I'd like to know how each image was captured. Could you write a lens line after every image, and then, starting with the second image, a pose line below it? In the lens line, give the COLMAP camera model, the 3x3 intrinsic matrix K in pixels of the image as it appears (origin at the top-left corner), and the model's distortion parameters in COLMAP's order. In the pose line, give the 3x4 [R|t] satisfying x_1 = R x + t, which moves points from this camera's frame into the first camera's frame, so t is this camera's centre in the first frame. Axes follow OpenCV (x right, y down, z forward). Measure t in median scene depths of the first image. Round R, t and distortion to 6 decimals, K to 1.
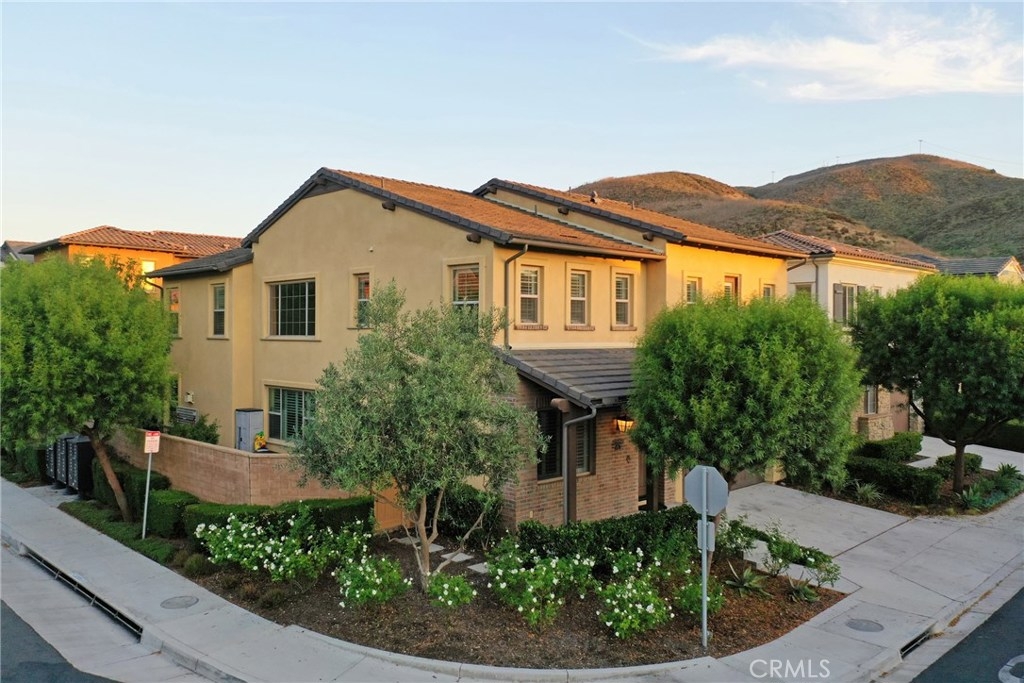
lens RADIAL K [[806.7, 0, 506.4], [0, 806.7, 340.5], [0, 0, 1]] dist [-0.009293, -0.000181]
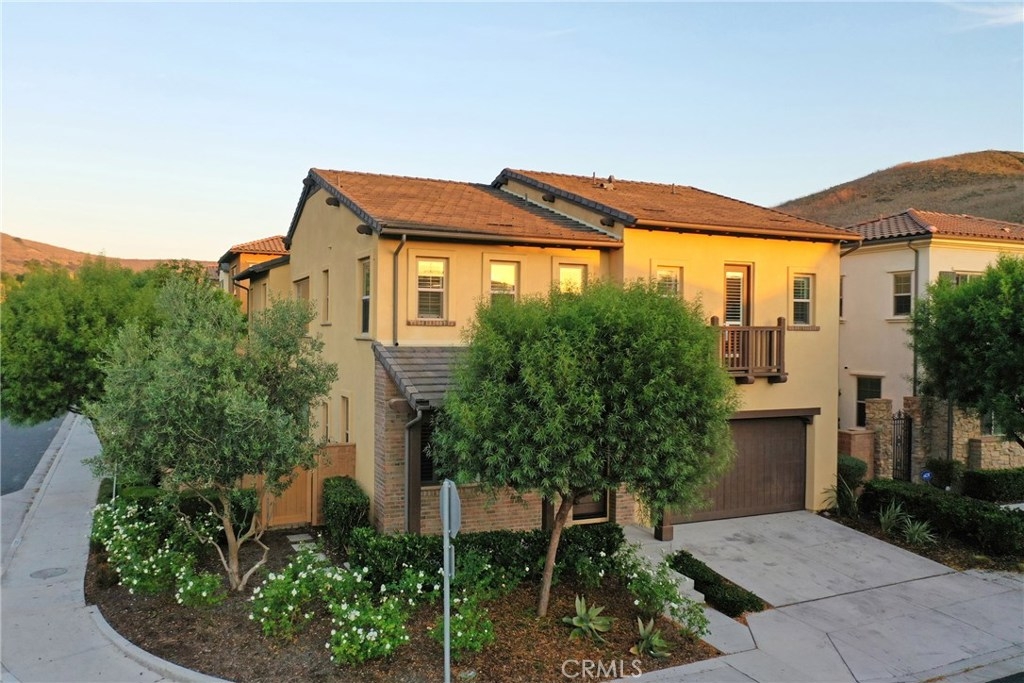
lens RADIAL K [[806.7, 0, 508.7], [0, 806.7, 337.5], [0, 0, 1]] dist [-0.009293, -0.000181]
pose [[0.938004, 0.005978, -0.346574, 0.382144], [-0.008136, 0.999956, -0.004772, 0.003657], [0.346530, 0.007296, 0.938011, 0.130071]]
